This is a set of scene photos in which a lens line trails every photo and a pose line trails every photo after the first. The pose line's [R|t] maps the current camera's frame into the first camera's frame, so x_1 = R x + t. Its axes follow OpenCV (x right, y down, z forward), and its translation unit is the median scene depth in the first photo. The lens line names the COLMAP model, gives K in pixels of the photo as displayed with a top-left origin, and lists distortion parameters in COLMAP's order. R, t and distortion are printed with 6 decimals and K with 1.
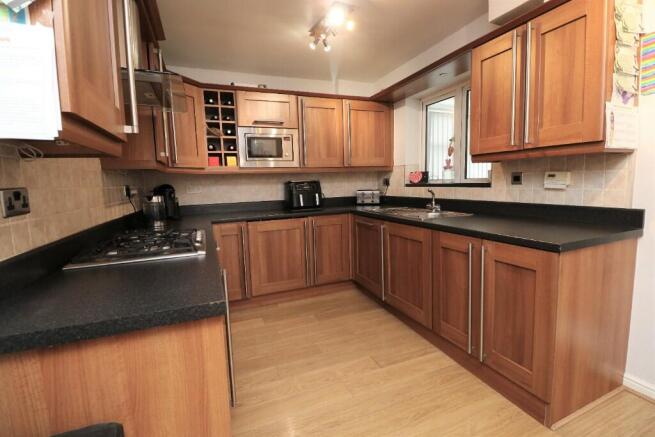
lens RADIAL K [[301.4, 0, 329.2], [0, 301.4, 209.8], [0, 0, 1]] dist [-0.009801, -0.000601]
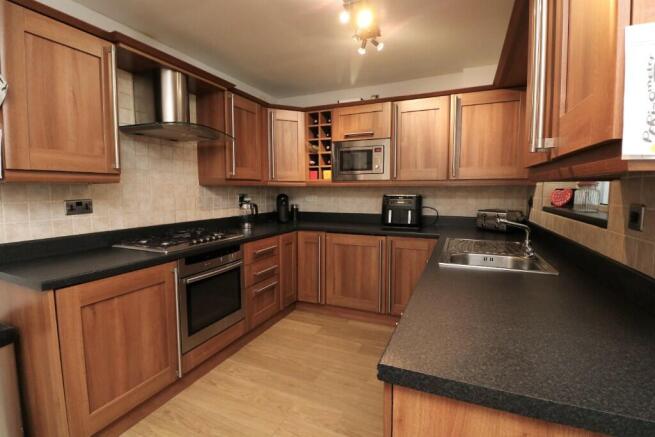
lens RADIAL K [[301.4, 0, 329.2], [0, 301.4, 209.8], [0, 0, 1]] dist [-0.009801, -0.000601]
pose [[0.695210, 0.079743, -0.714369, 0.462117], [-0.088586, 0.995756, 0.024942, -0.063522], [0.713327, 0.045943, 0.699324, 0.256830]]
